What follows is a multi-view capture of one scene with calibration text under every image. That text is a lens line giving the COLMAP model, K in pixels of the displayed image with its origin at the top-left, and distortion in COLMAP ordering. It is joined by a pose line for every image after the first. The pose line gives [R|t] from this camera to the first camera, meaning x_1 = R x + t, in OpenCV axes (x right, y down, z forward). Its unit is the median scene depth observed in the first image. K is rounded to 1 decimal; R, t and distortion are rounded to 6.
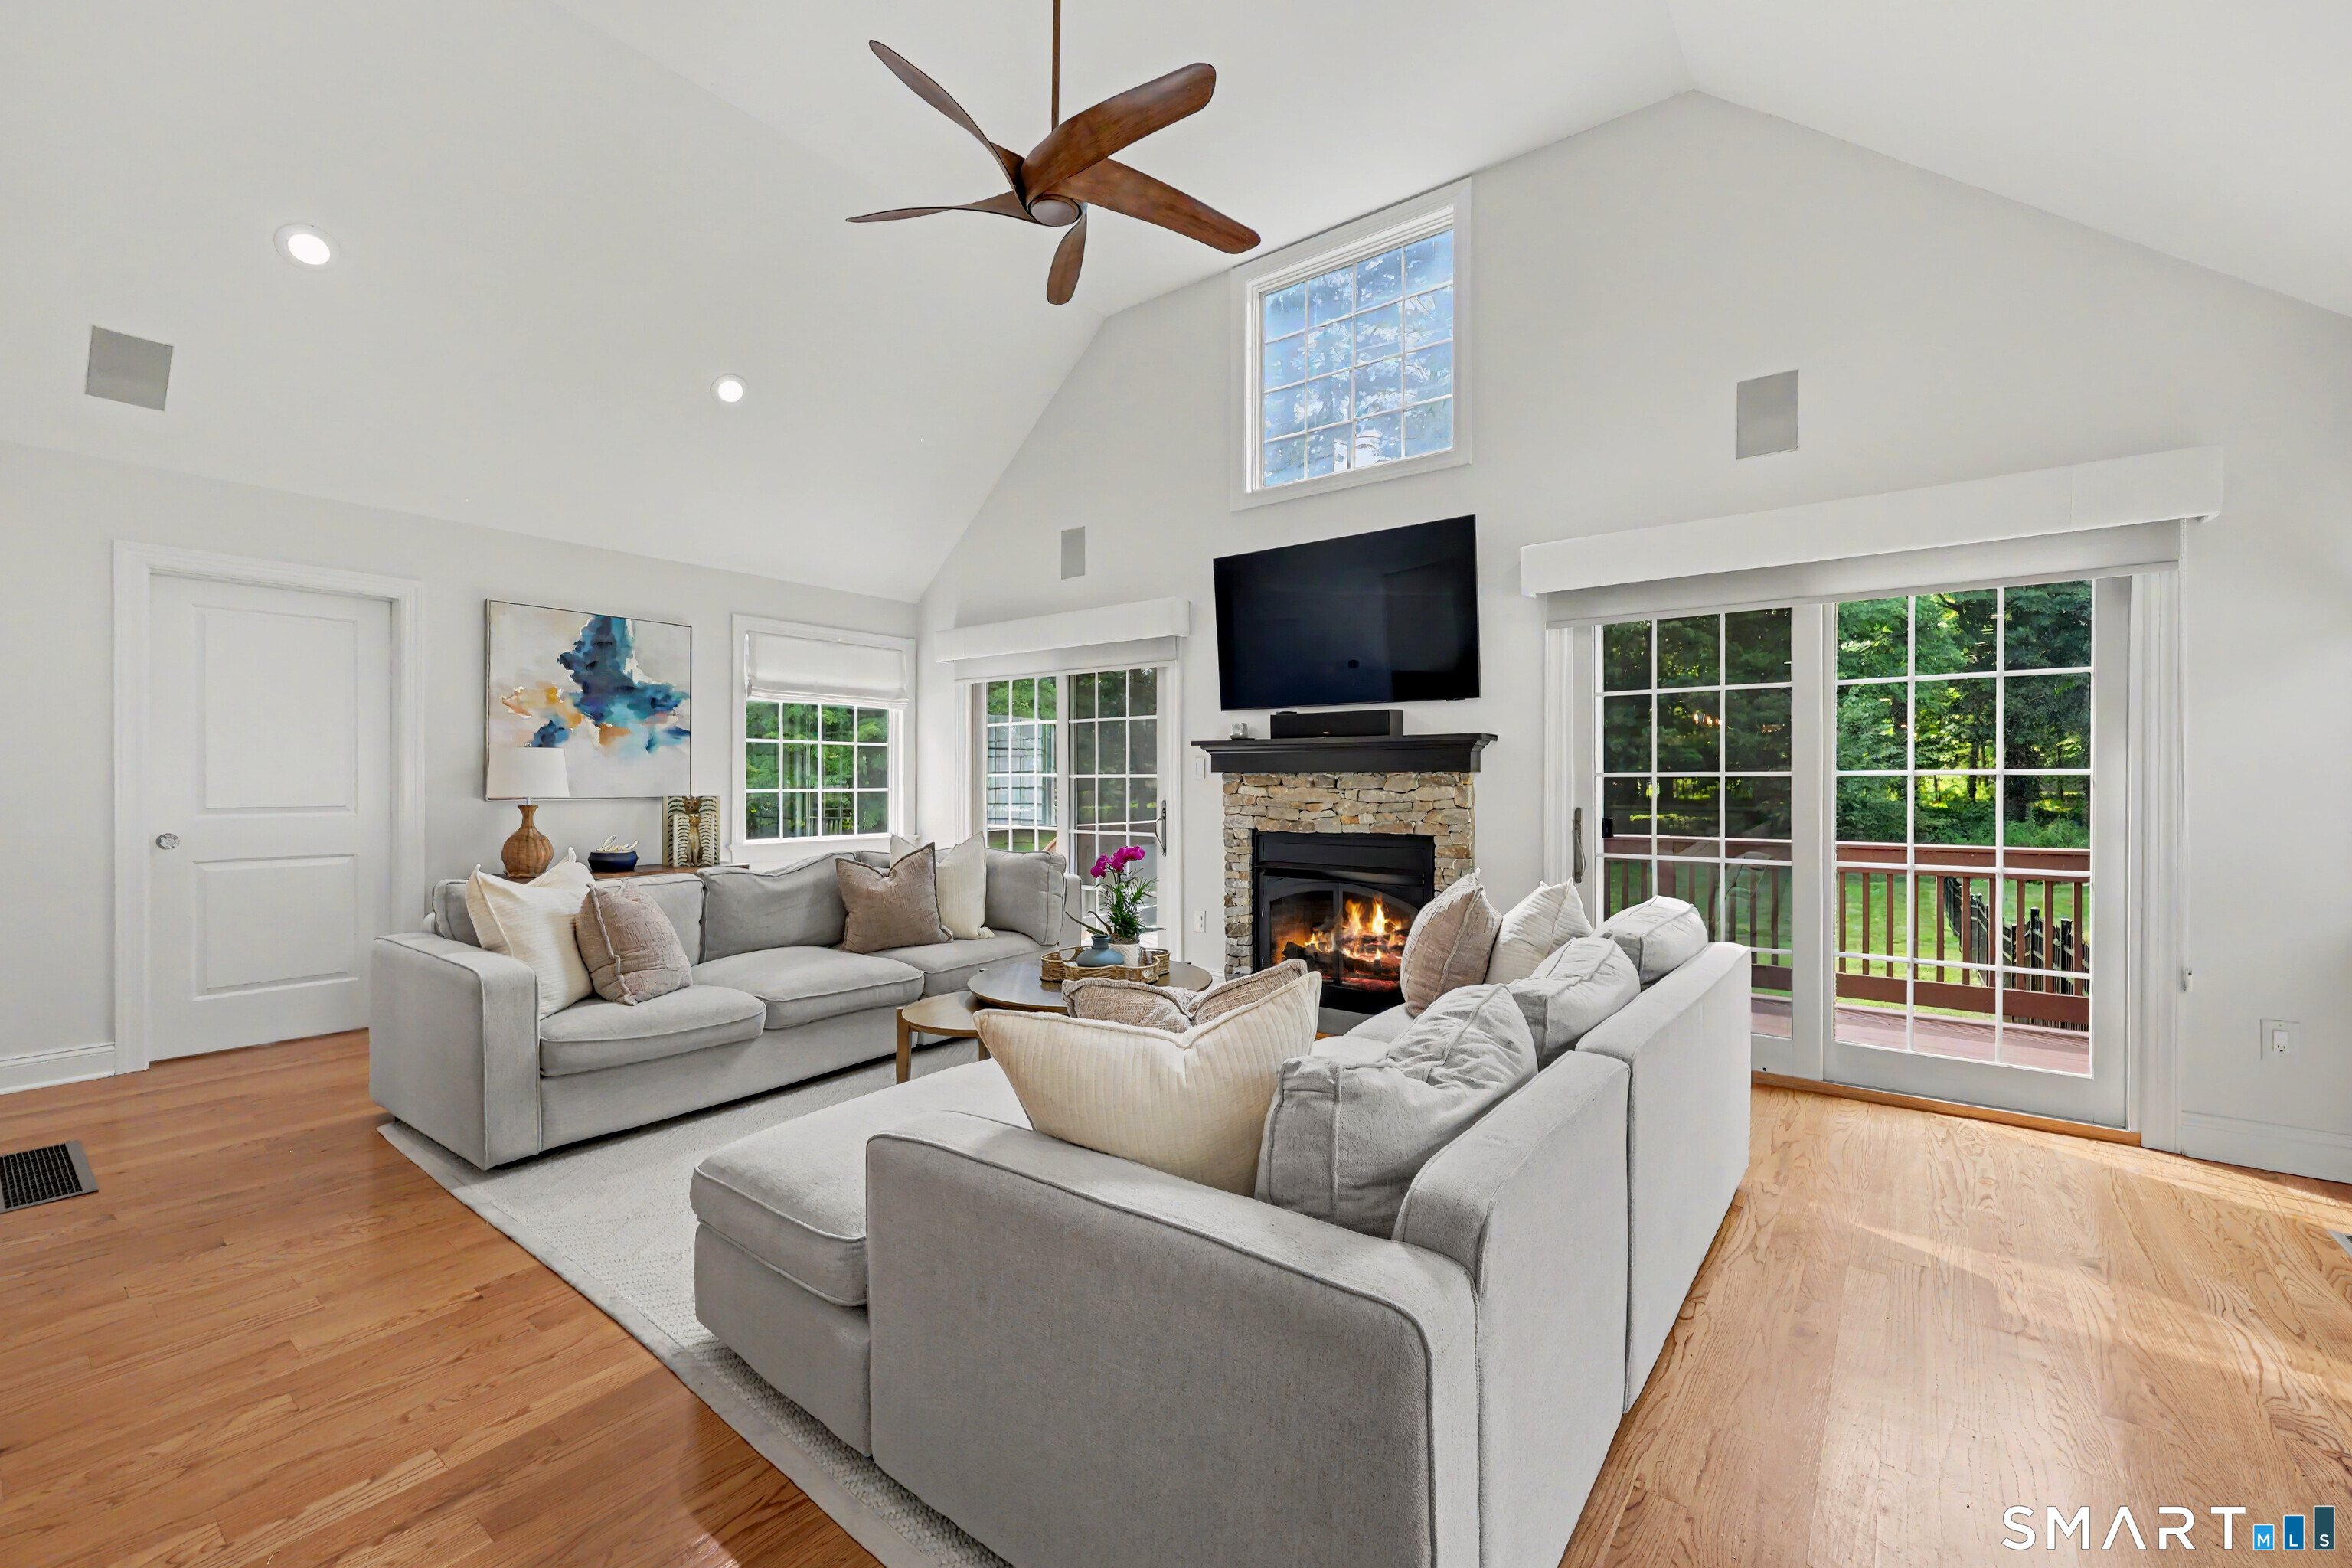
lens RADIAL K [[959.4, 0, 1172.2], [0, 959.4, 787.1], [0, 0, 1]] dist [-0.002941, -0.000071]
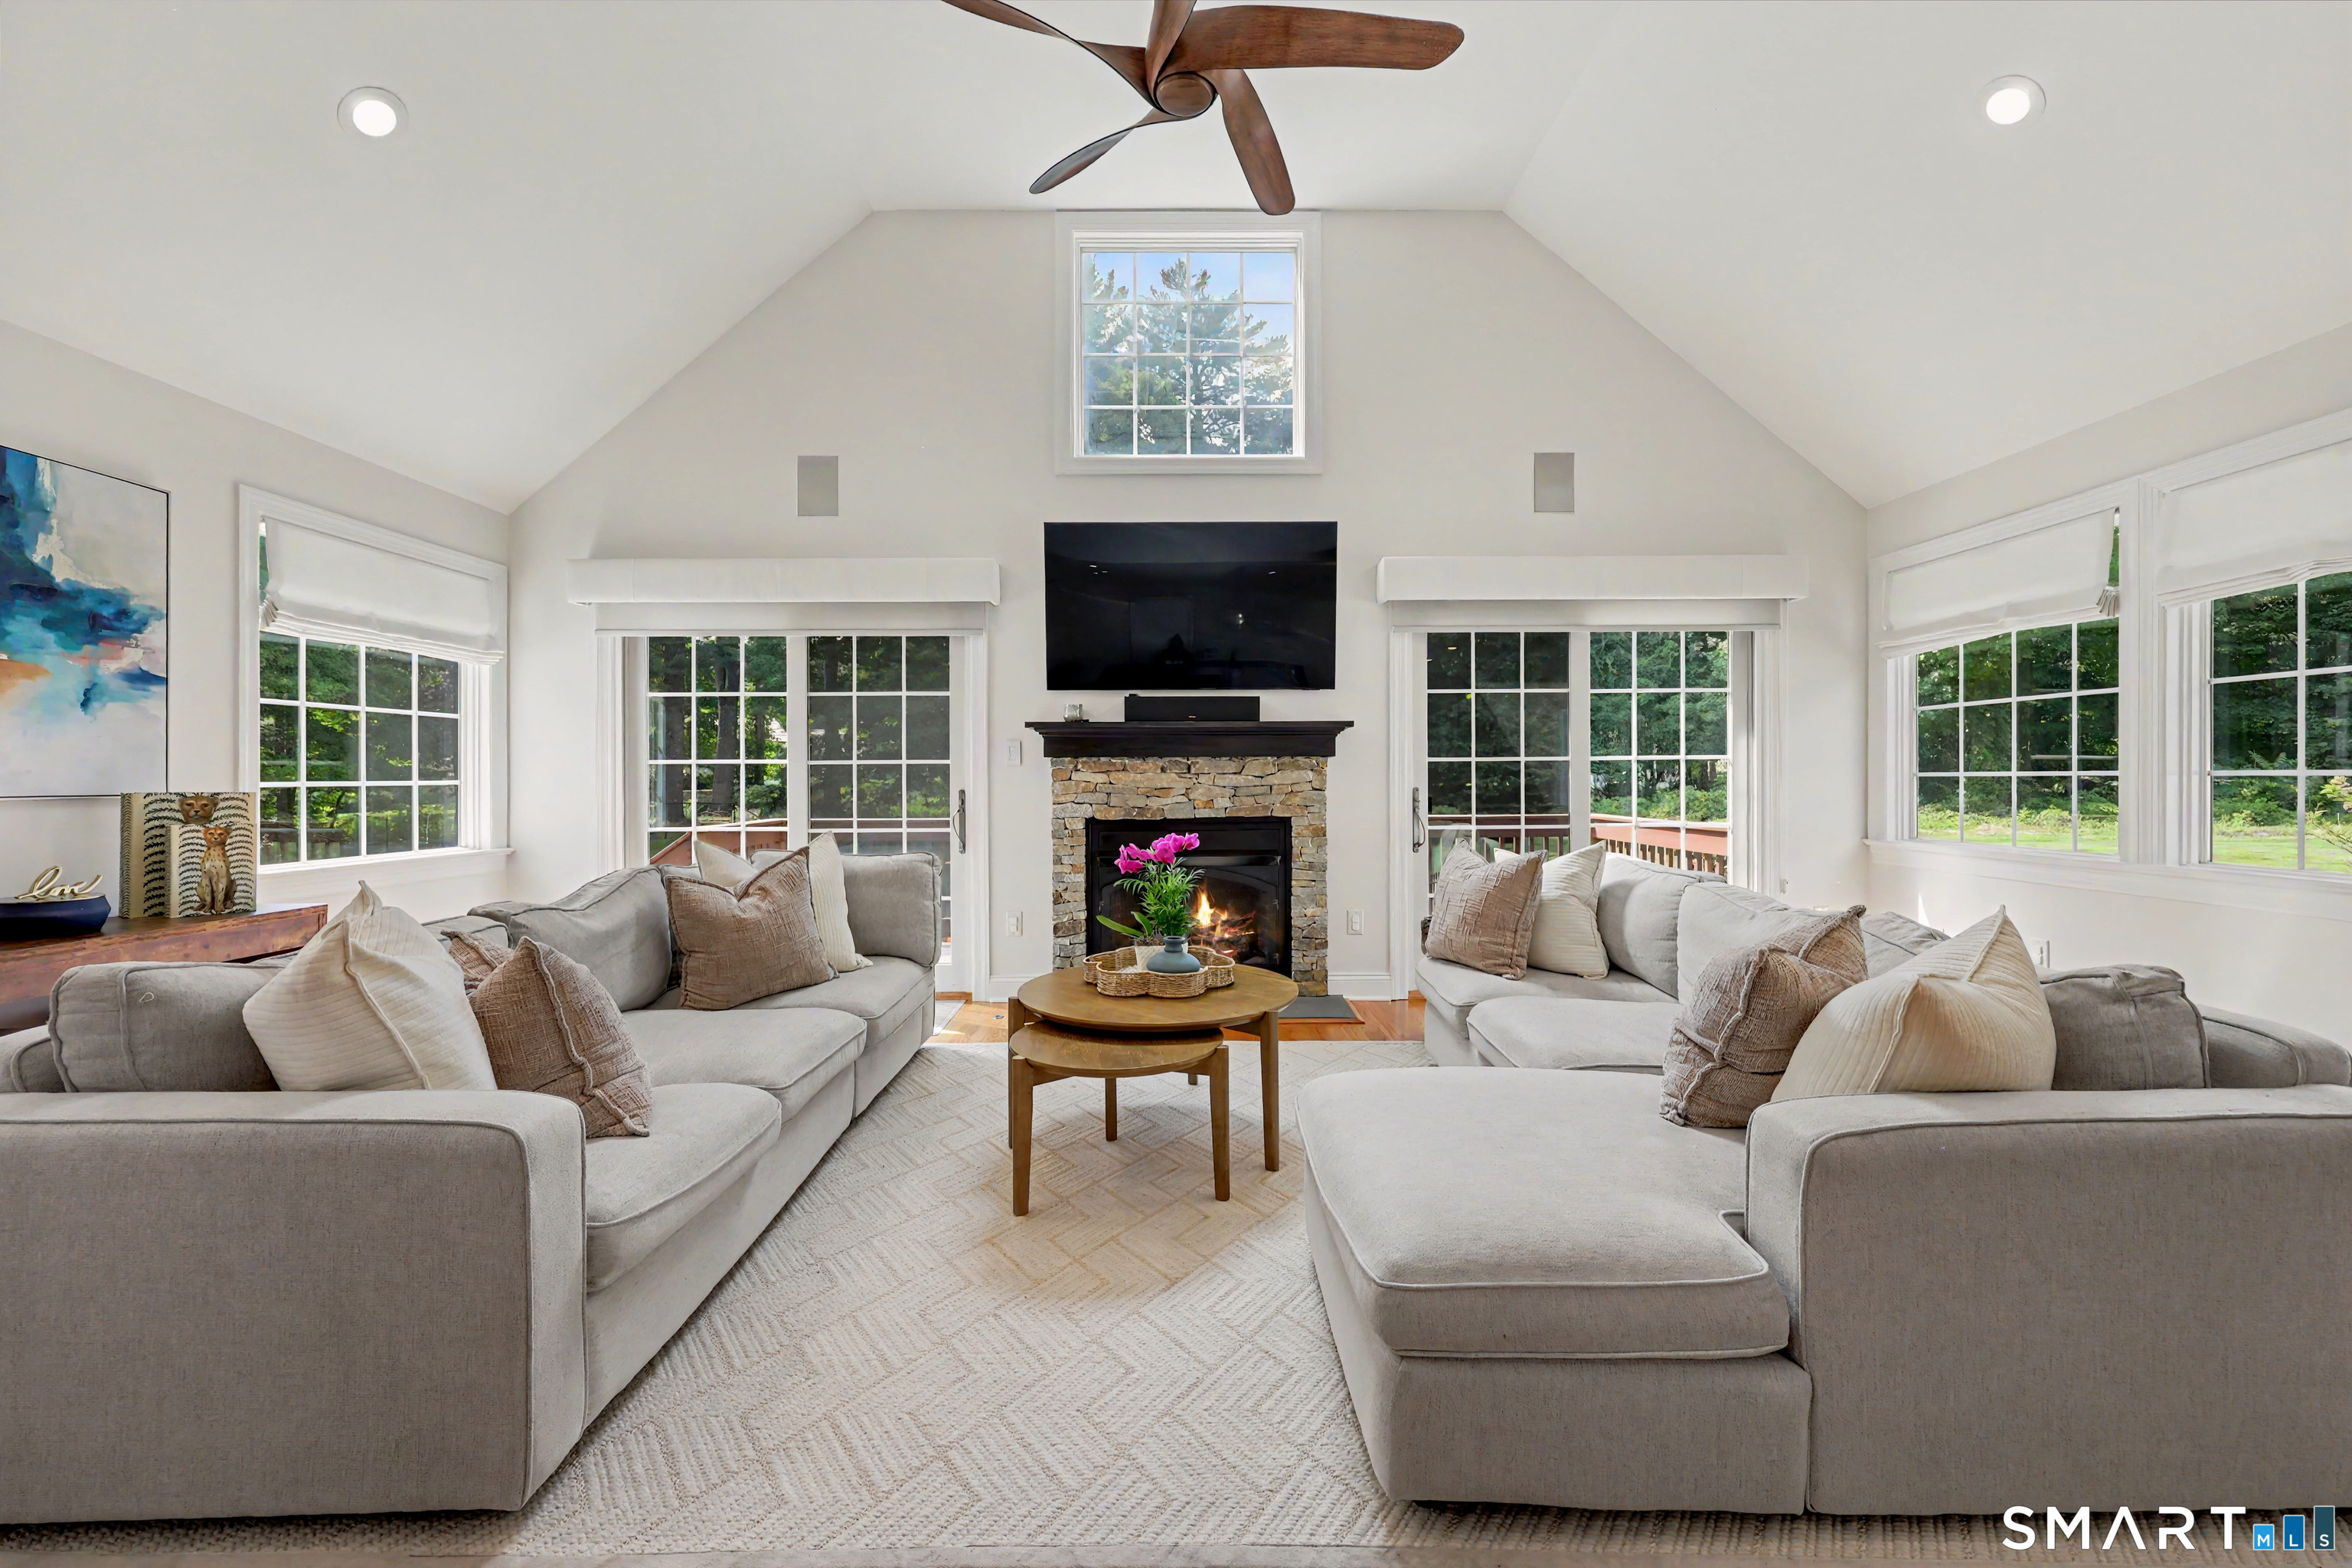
lens RADIAL K [[957.4, 0, 1182.5], [0, 957.4, 776.4], [0, 0, 1]] dist [0.002158, 0.000166]
pose [[0.791437, -0.004057, 0.611237, -0.415899], [0.008642, 0.999952, -0.004553, 0.008370], [-0.611190, 0.008886, 0.791434, 0.207751]]
